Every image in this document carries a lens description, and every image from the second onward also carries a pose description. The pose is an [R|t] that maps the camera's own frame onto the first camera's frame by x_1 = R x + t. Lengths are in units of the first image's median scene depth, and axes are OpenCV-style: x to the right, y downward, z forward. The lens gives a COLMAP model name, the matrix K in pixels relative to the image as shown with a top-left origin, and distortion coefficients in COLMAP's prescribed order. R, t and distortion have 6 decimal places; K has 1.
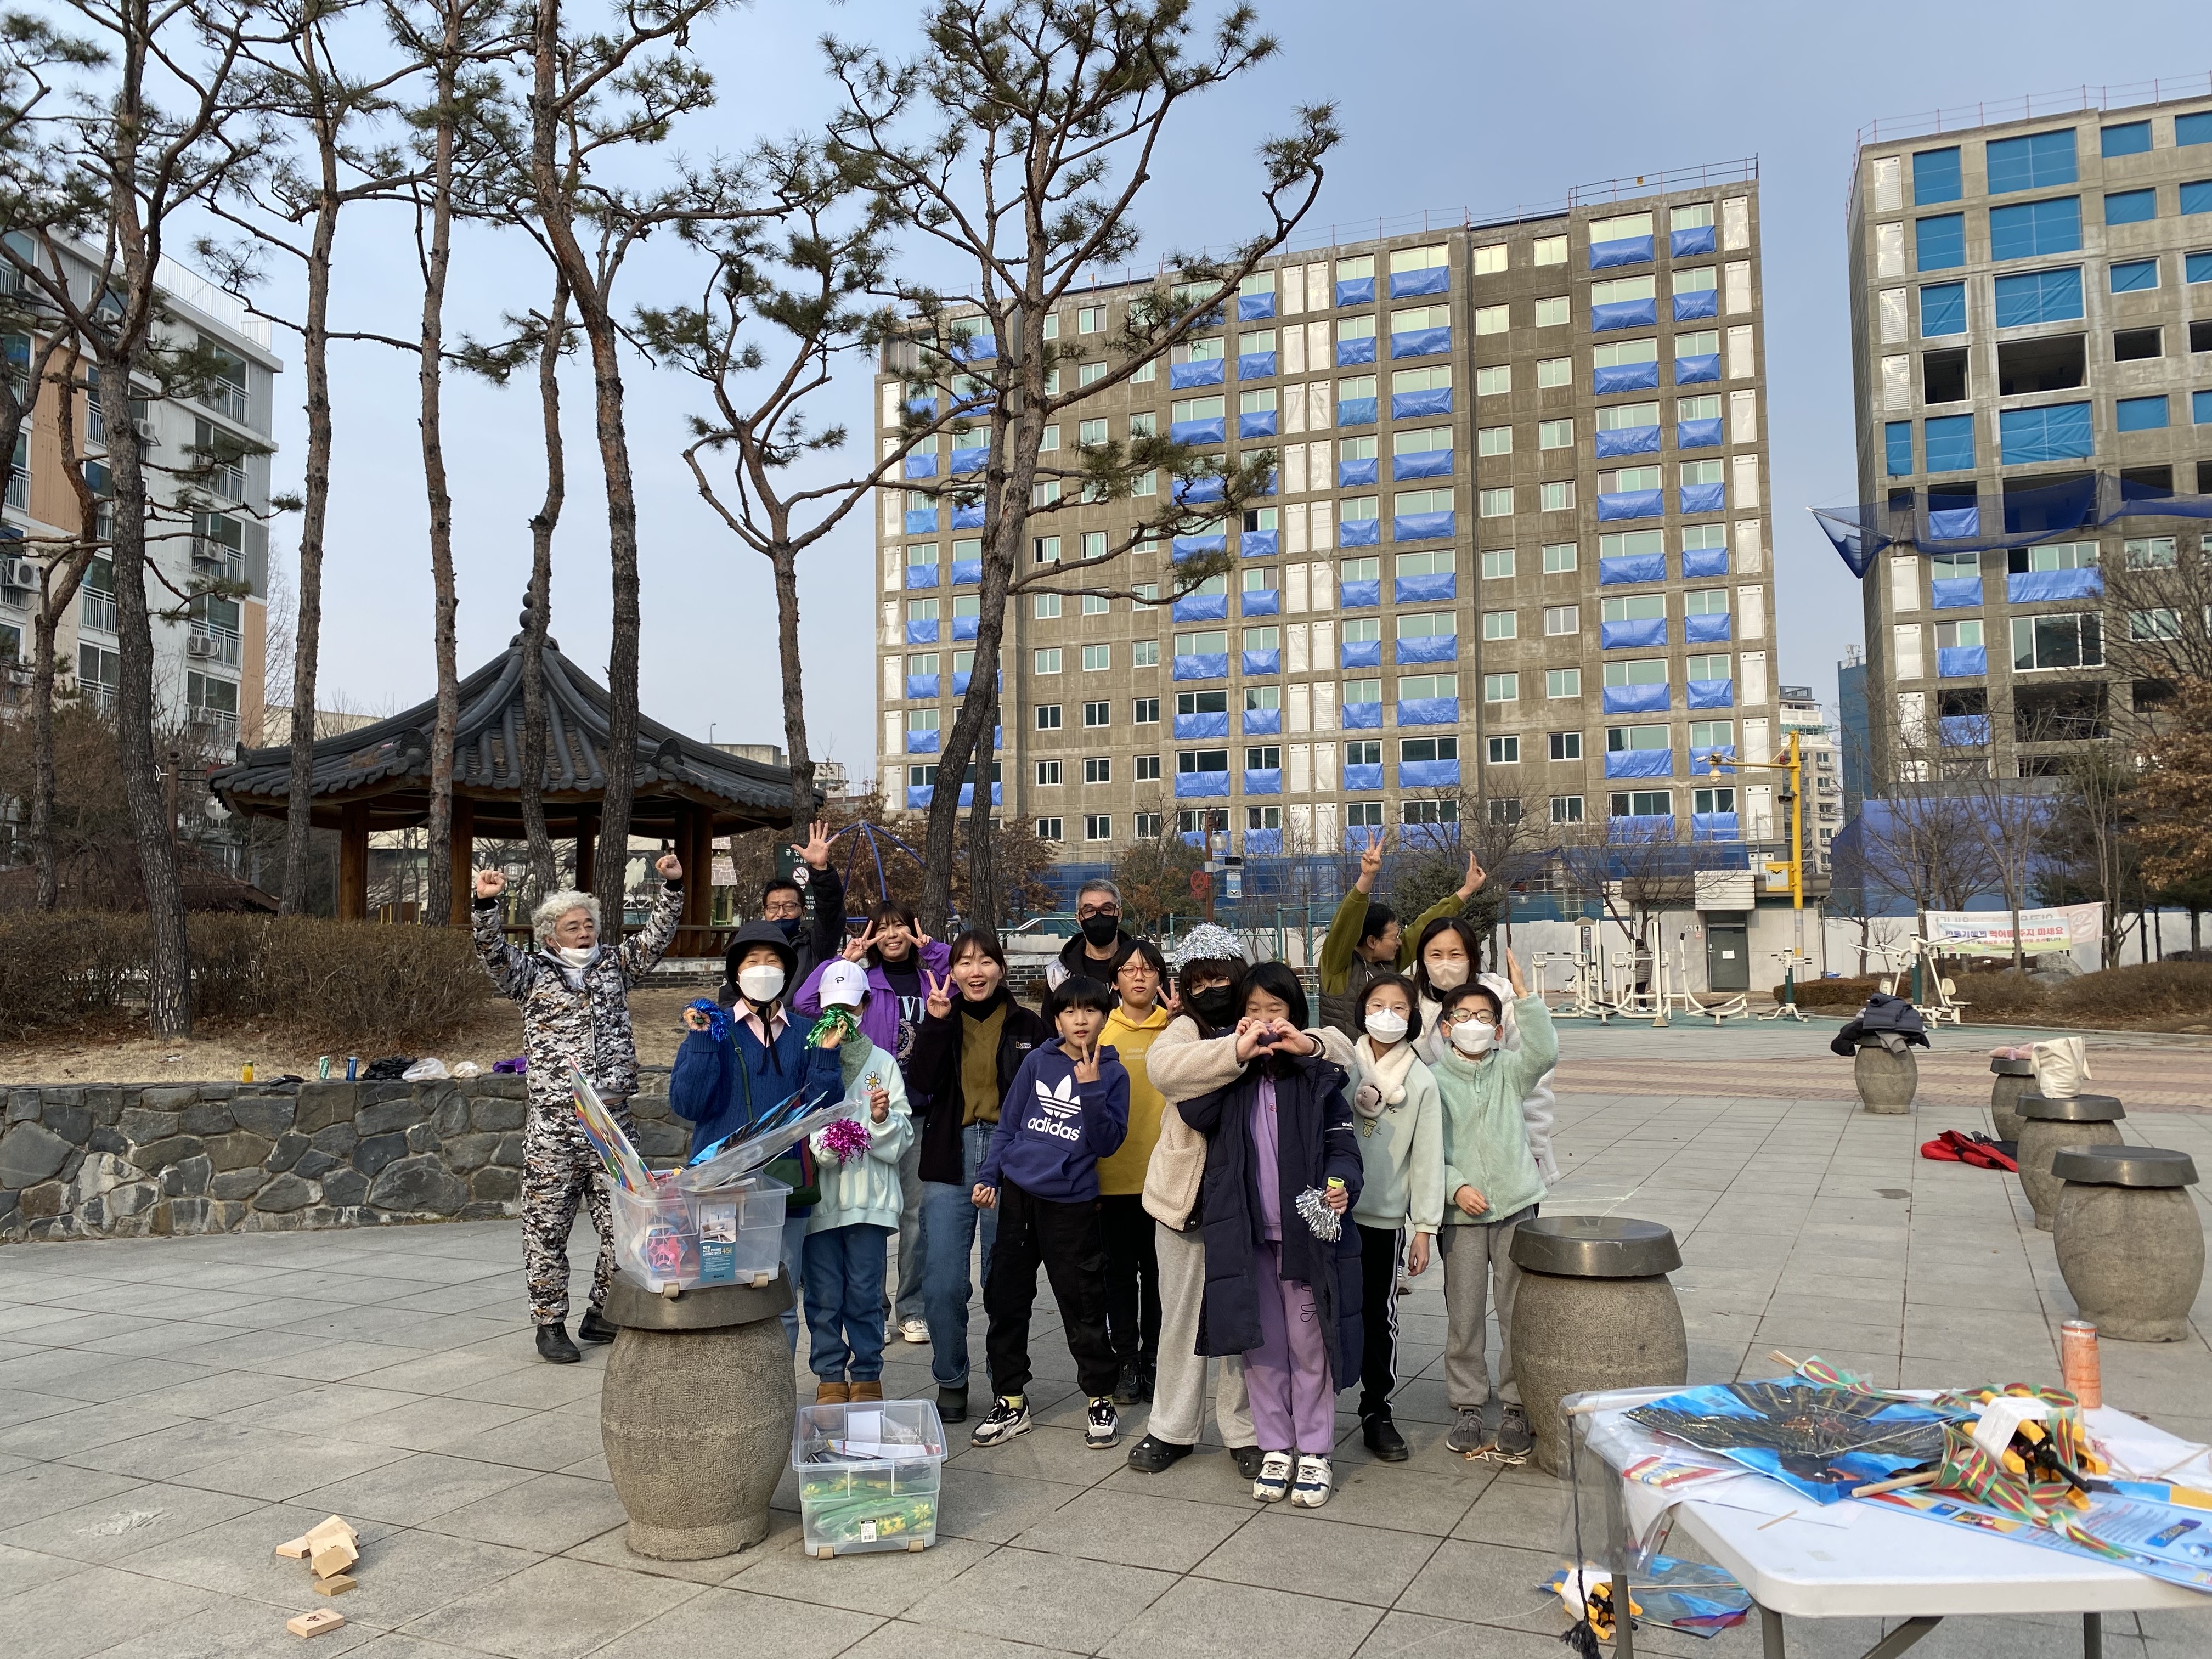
lens RADIAL K [[1663.0, 0, 1105.0], [0, 1663.0, 826.2], [0, 0, 1]] dist [0.016308, 0.004644]
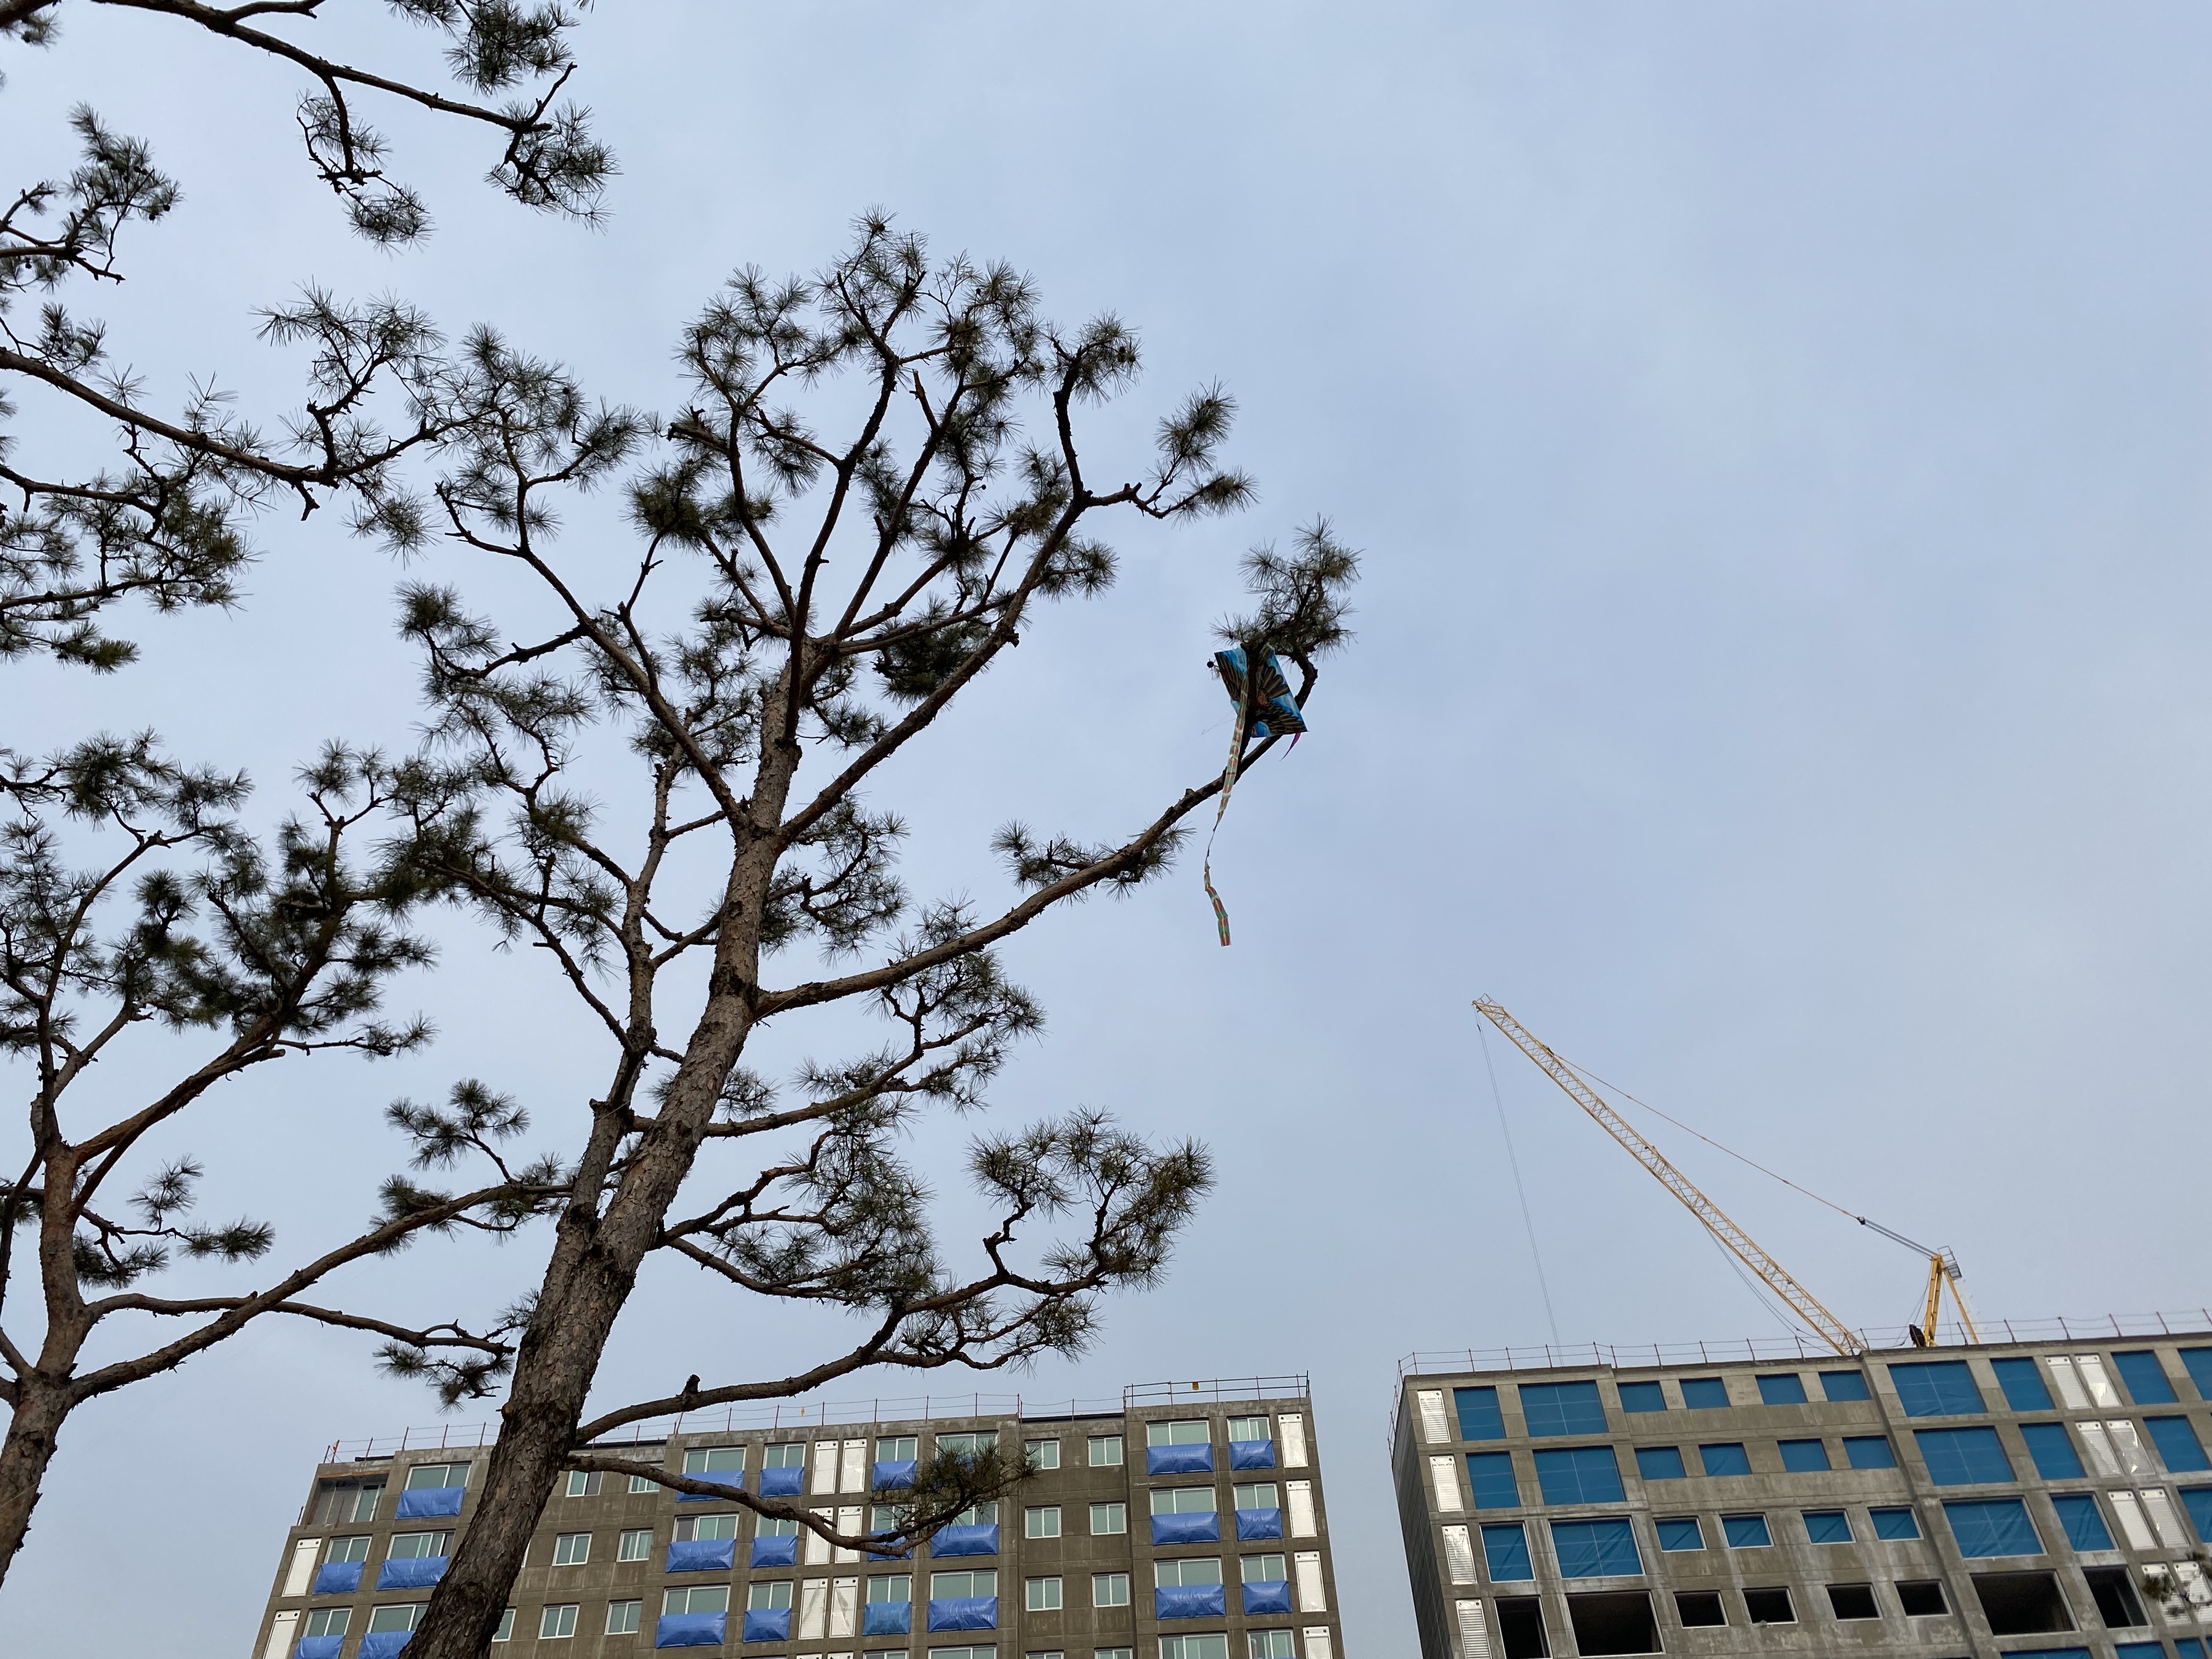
lens RADIAL K [[1663.0, 0, 1095.0], [0, 1663.0, 822.2], [0, 0, 1]] dist [0.016308, 0.004644]
pose [[0.956170, 0.192883, 0.220307, -0.012519], [0.000776, 0.750709, -0.660632, 0.006842], [-0.292811, 0.631848, 0.717656, 0.126143]]
